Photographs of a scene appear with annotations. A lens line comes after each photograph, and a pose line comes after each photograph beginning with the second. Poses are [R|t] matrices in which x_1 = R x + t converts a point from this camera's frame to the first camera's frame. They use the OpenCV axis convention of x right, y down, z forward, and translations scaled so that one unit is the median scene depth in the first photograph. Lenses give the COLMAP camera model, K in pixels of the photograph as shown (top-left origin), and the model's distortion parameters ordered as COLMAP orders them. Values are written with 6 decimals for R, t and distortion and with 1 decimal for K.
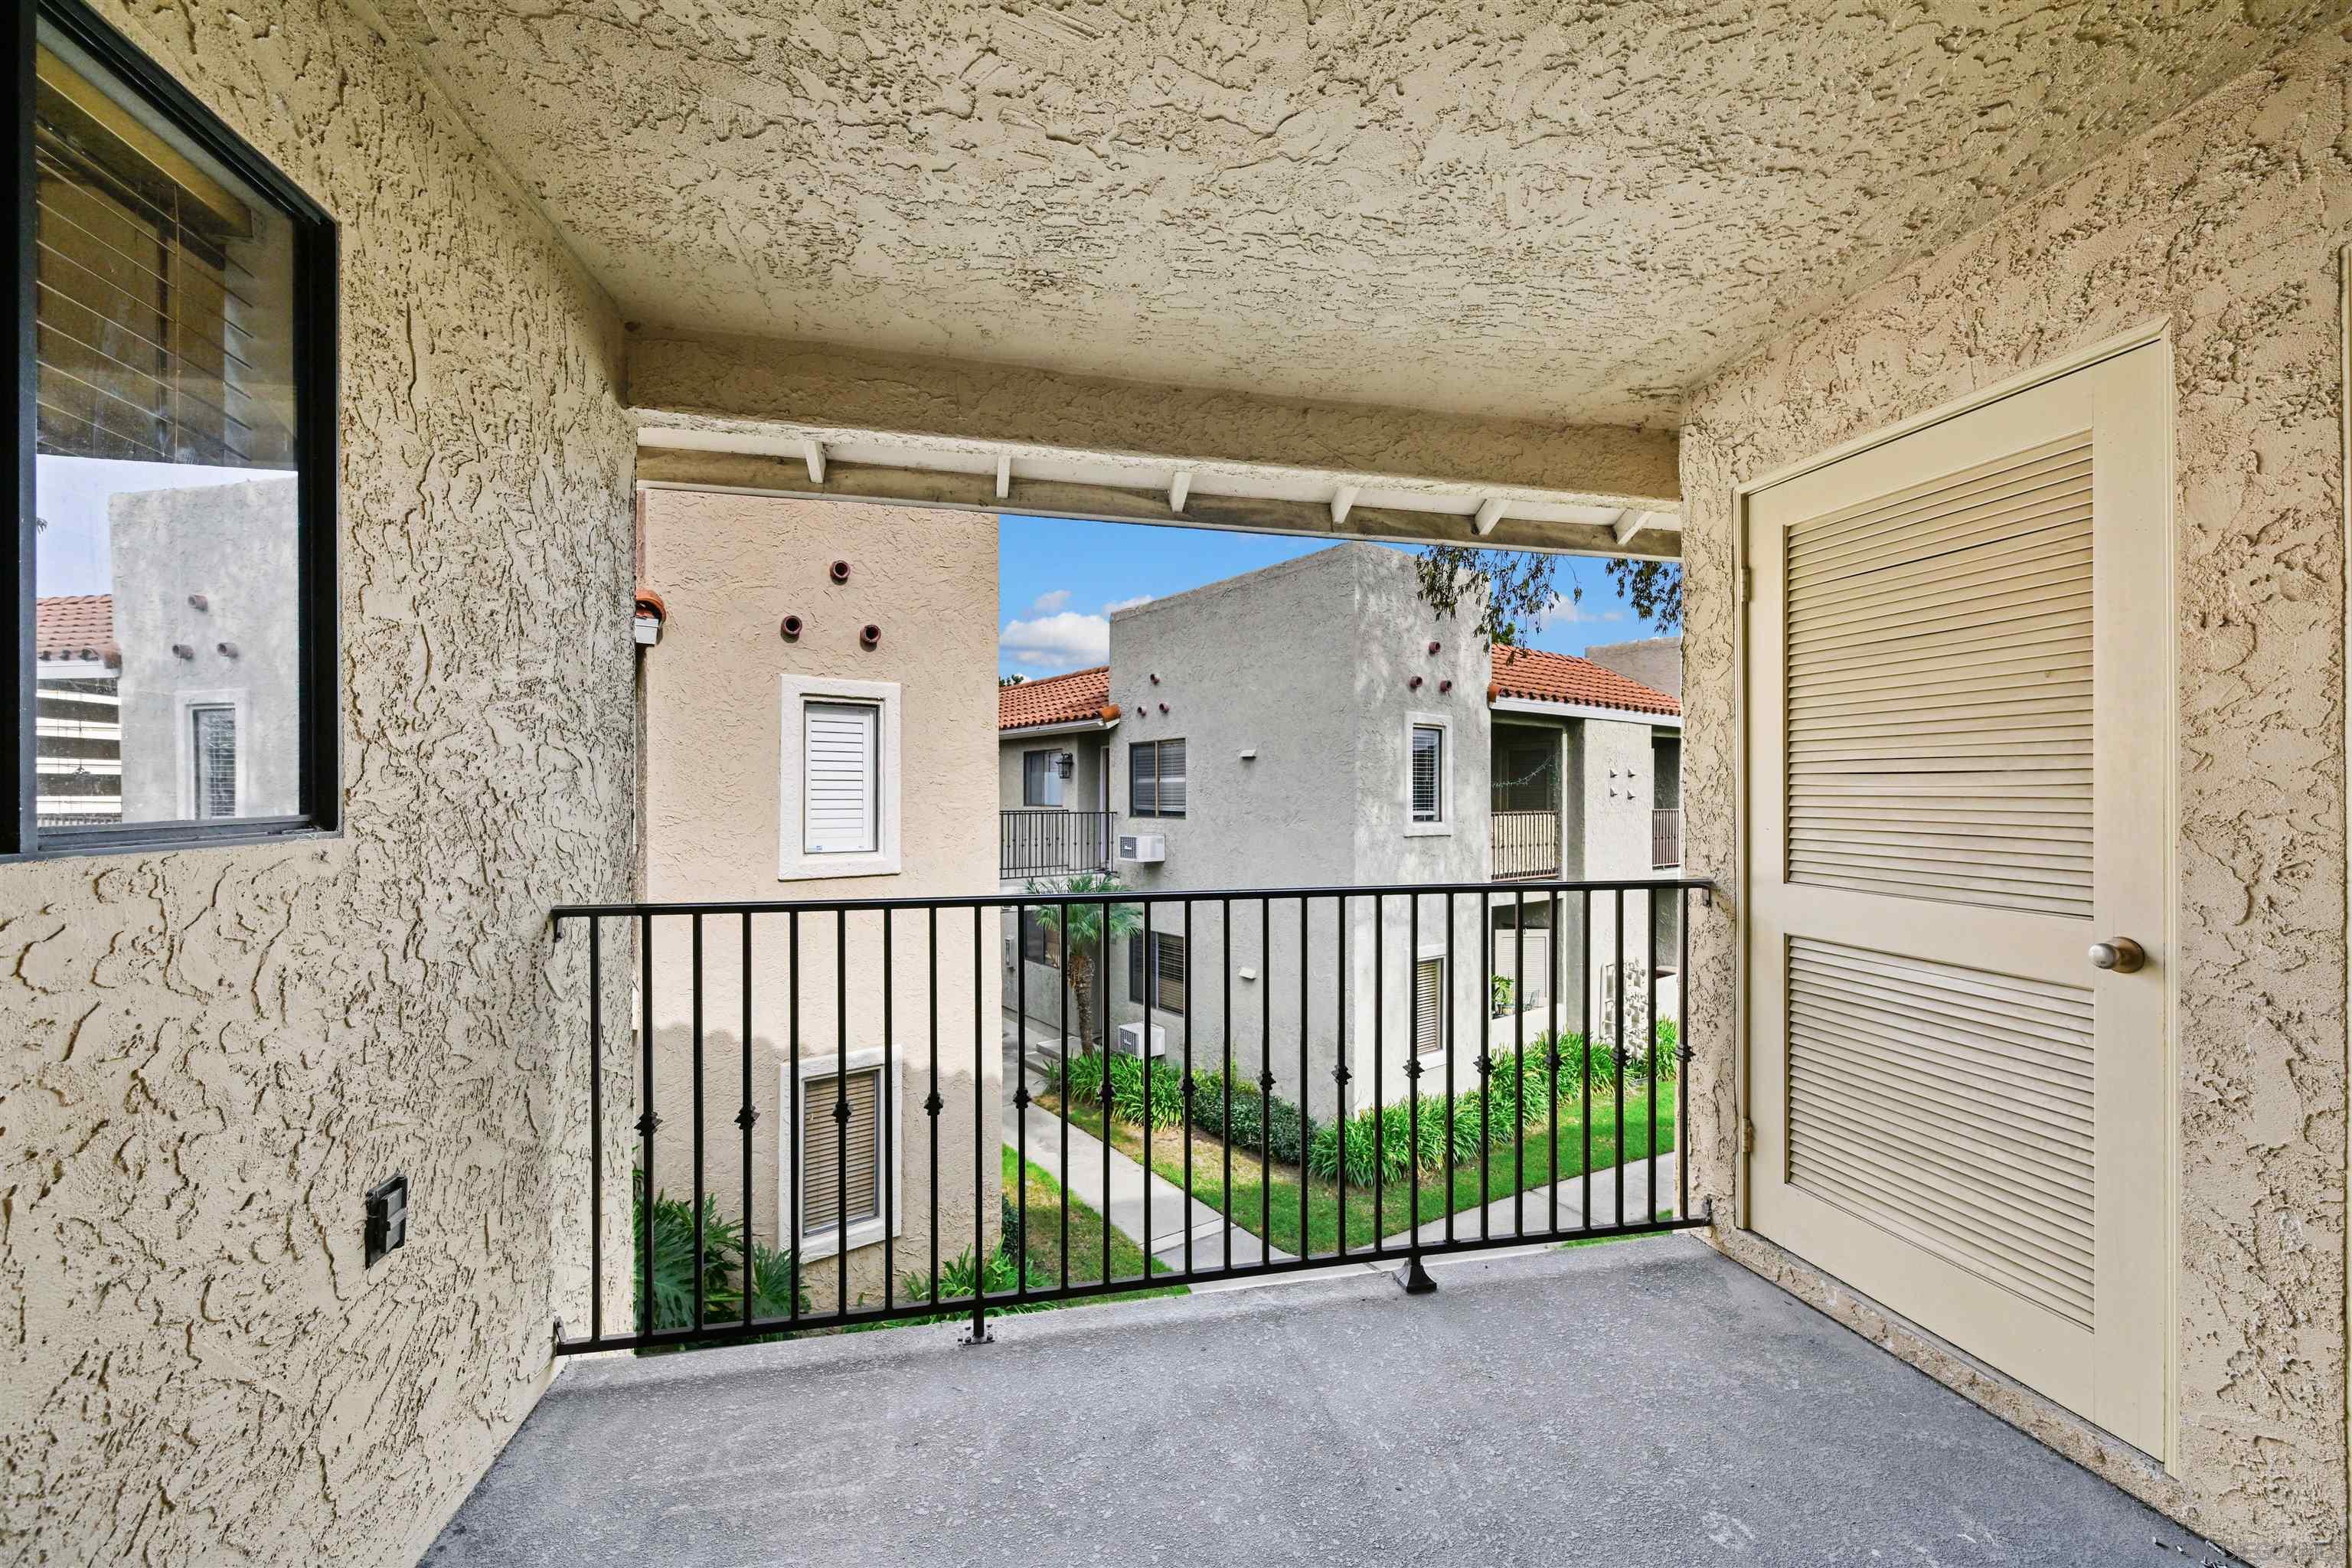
lens RADIAL K [[918.2, 0, 1177.8], [0, 918.2, 792.8], [0, 0, 1]] dist [-0.001857, 0.000641]
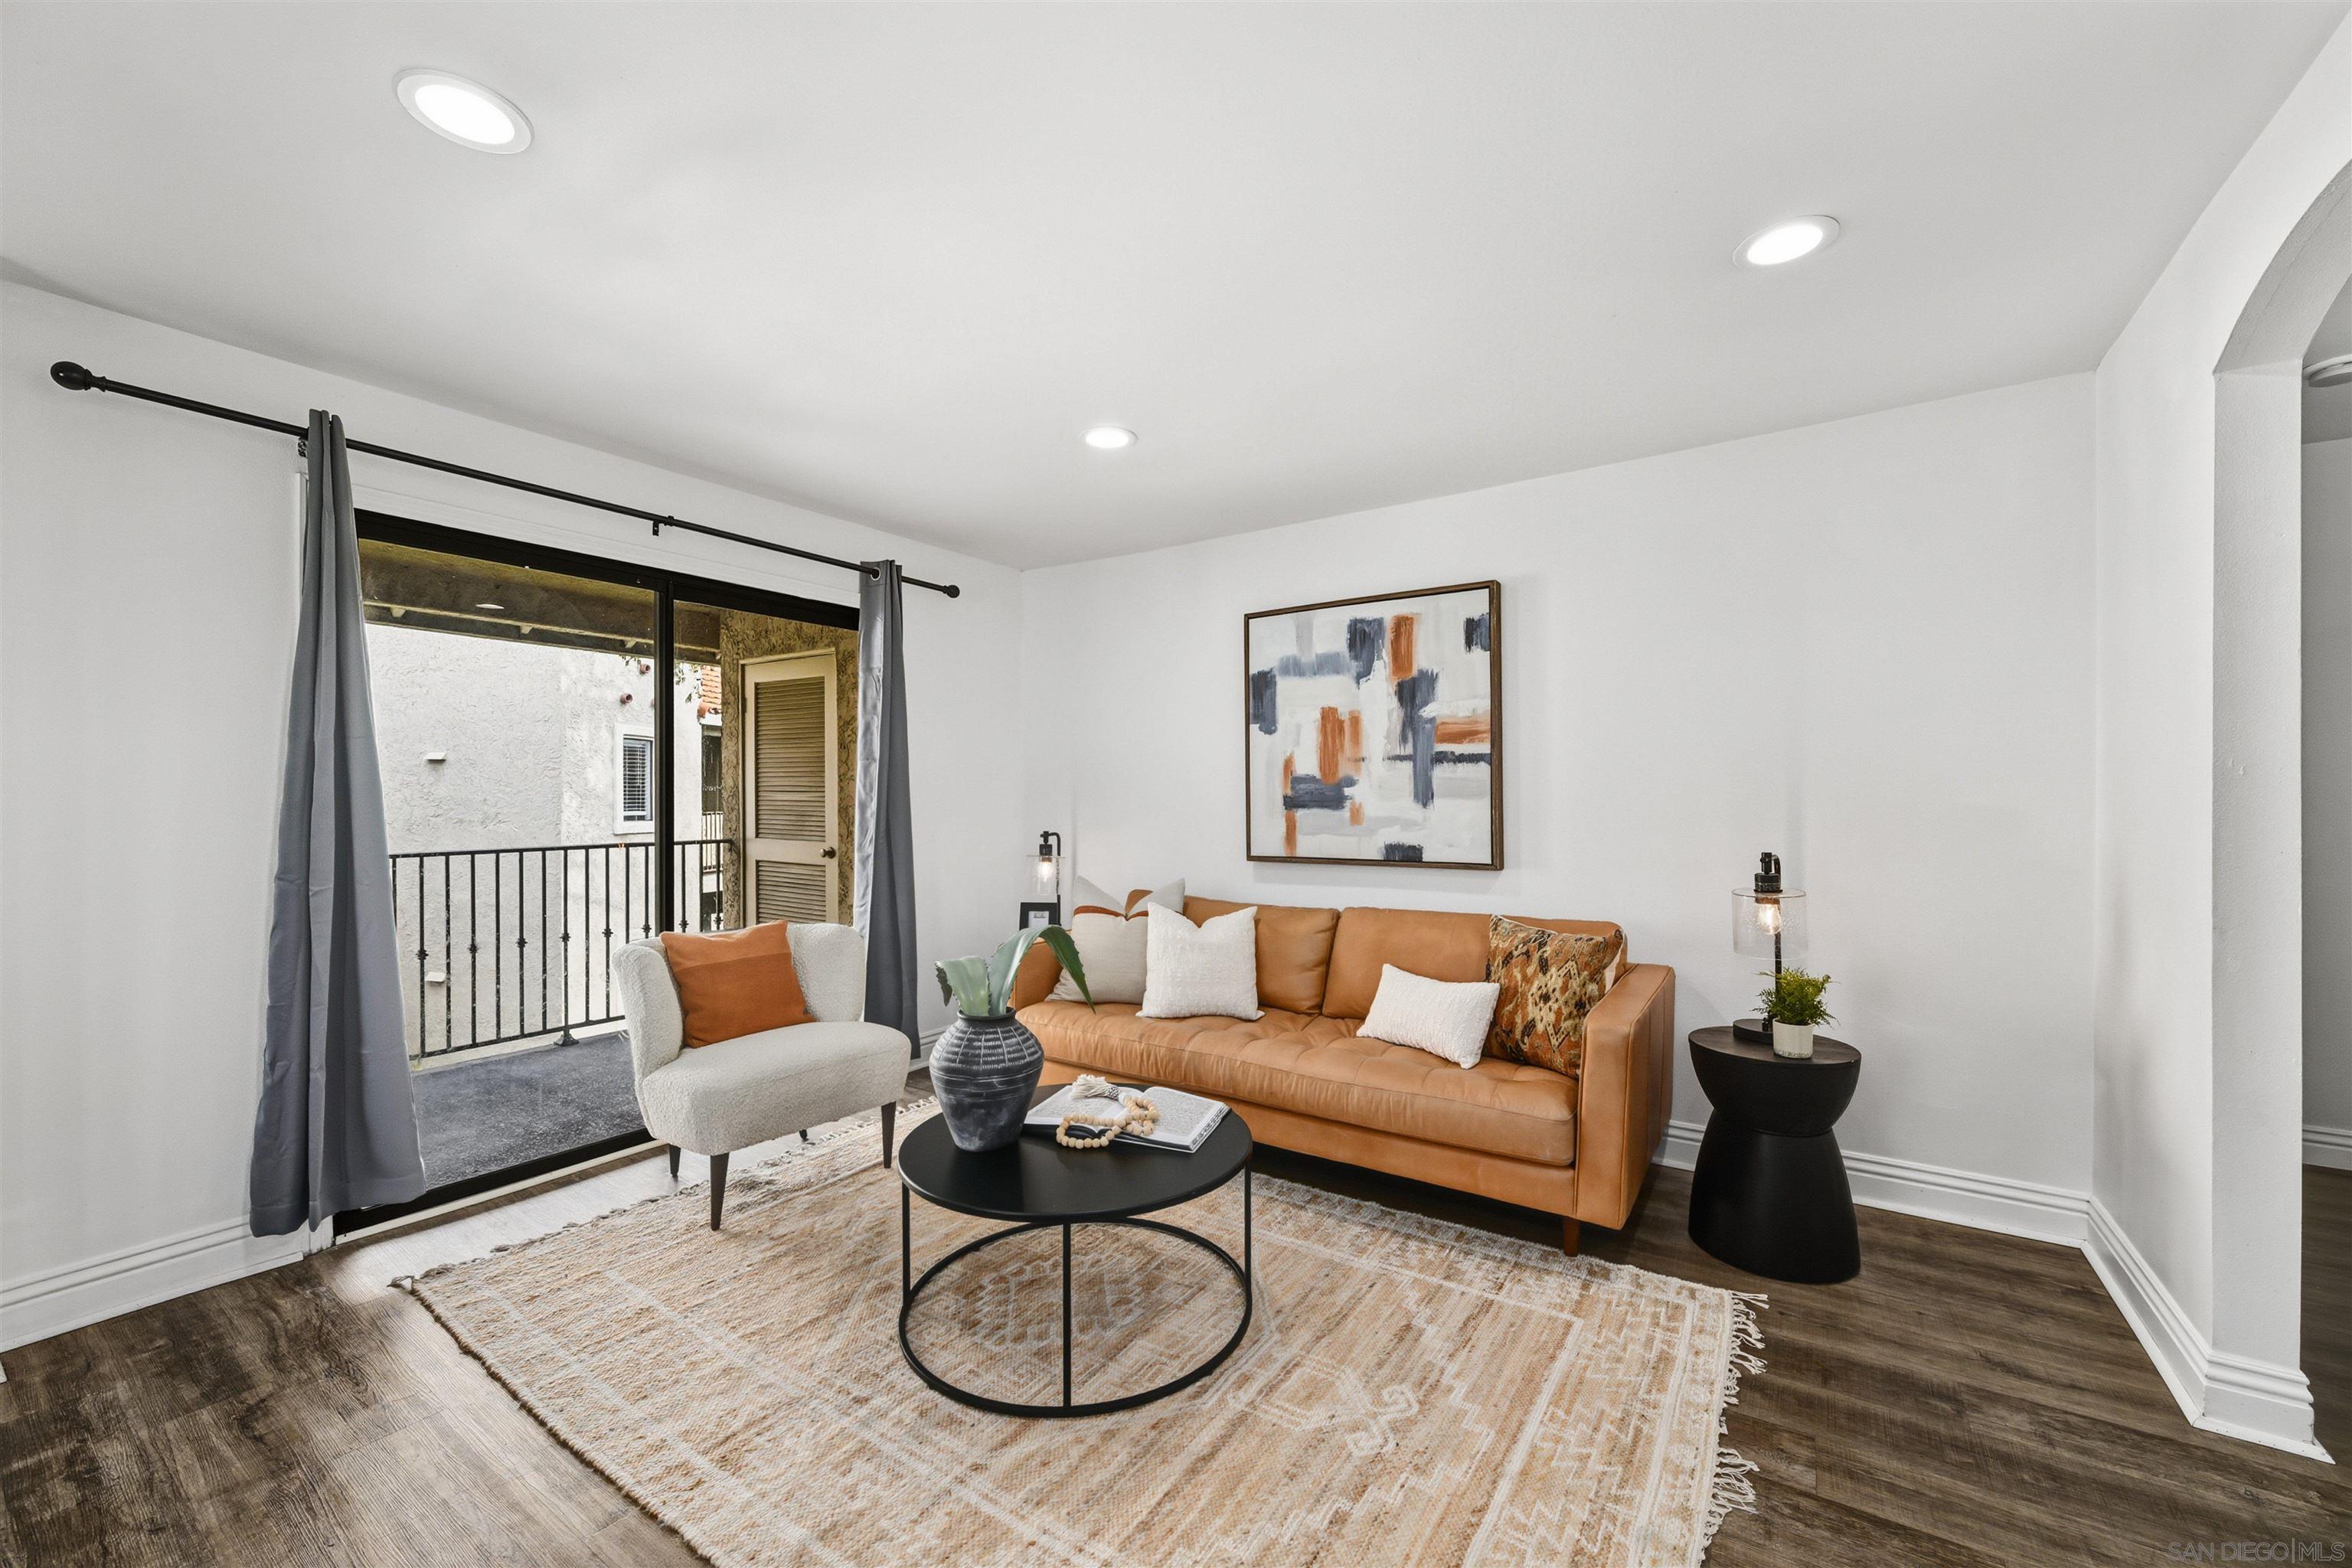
lens RADIAL K [[918.2, 0, 1179.2], [0, 918.2, 794.0], [0, 0, 1]] dist [-0.001857, 0.000641]
pose [[0.719760, -0.000754, 0.694222, -0.156923], [-0.000086, 0.999999, 0.001175, -0.013273], [-0.694223, -0.000905, 0.719760, -1.276687]]
